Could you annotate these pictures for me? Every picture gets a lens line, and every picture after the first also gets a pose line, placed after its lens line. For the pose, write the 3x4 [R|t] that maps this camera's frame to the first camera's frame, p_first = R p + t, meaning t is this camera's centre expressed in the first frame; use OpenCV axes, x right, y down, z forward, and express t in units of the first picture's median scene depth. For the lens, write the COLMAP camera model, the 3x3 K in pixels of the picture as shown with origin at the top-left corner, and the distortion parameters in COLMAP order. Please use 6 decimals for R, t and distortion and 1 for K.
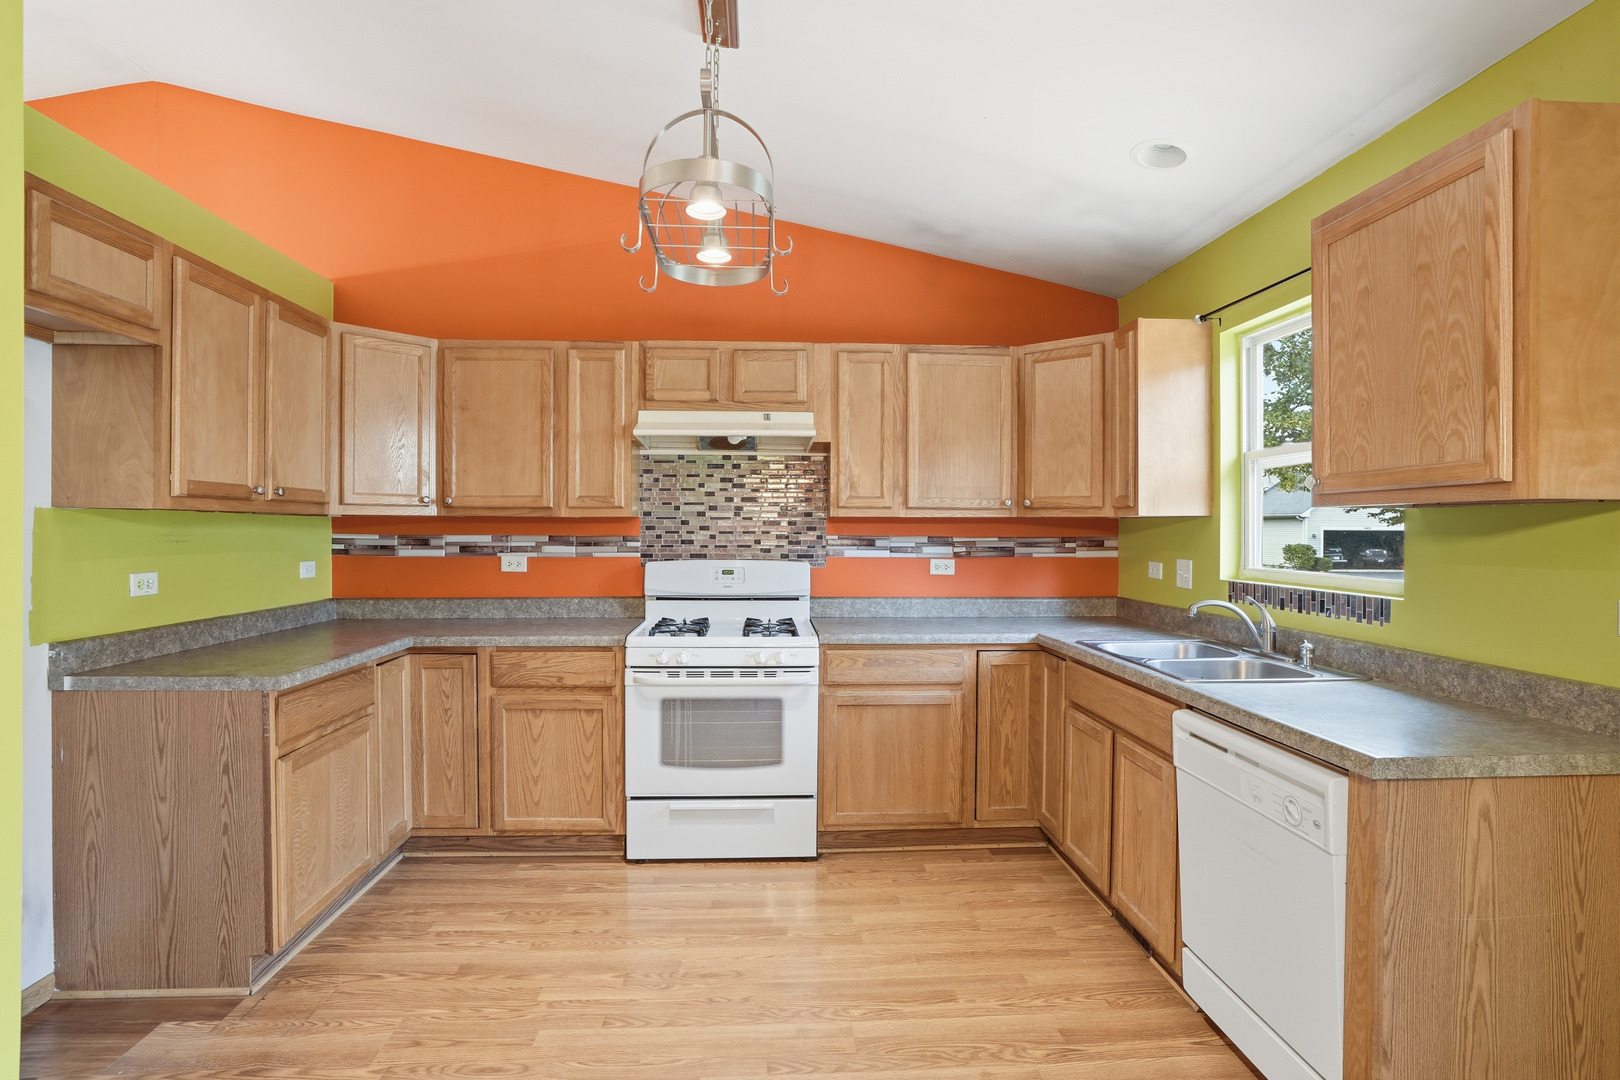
lens RADIAL K [[816.4, 0, 806.7], [0, 816.4, 532.6], [0, 0, 1]] dist [-0.069512, 0.034285]
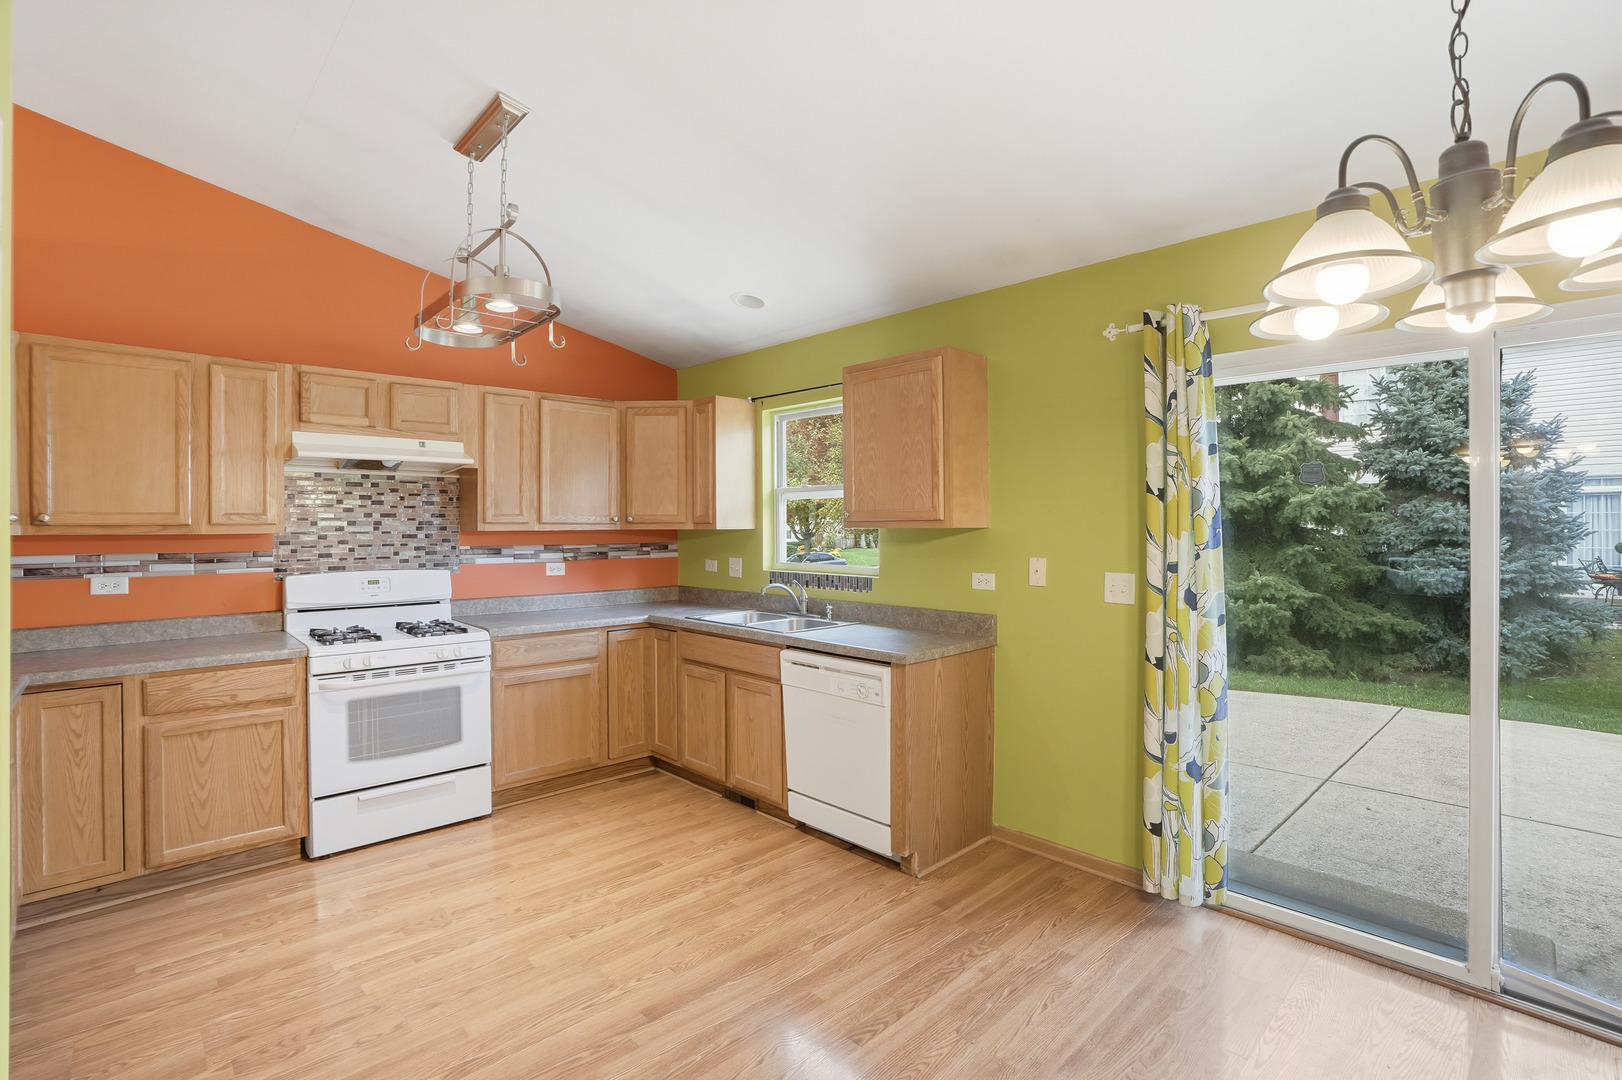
lens RADIAL K [[749.0, 0, 810.1], [0, 749.0, 525.3], [0, 0, 1]] dist [-0.060218, 0.020454]
pose [[0.763420, -0.006379, 0.645871, -0.332254], [0.009526, 0.999954, -0.001384, -0.024154], [-0.645832, 0.007209, 0.763446, -0.151777]]
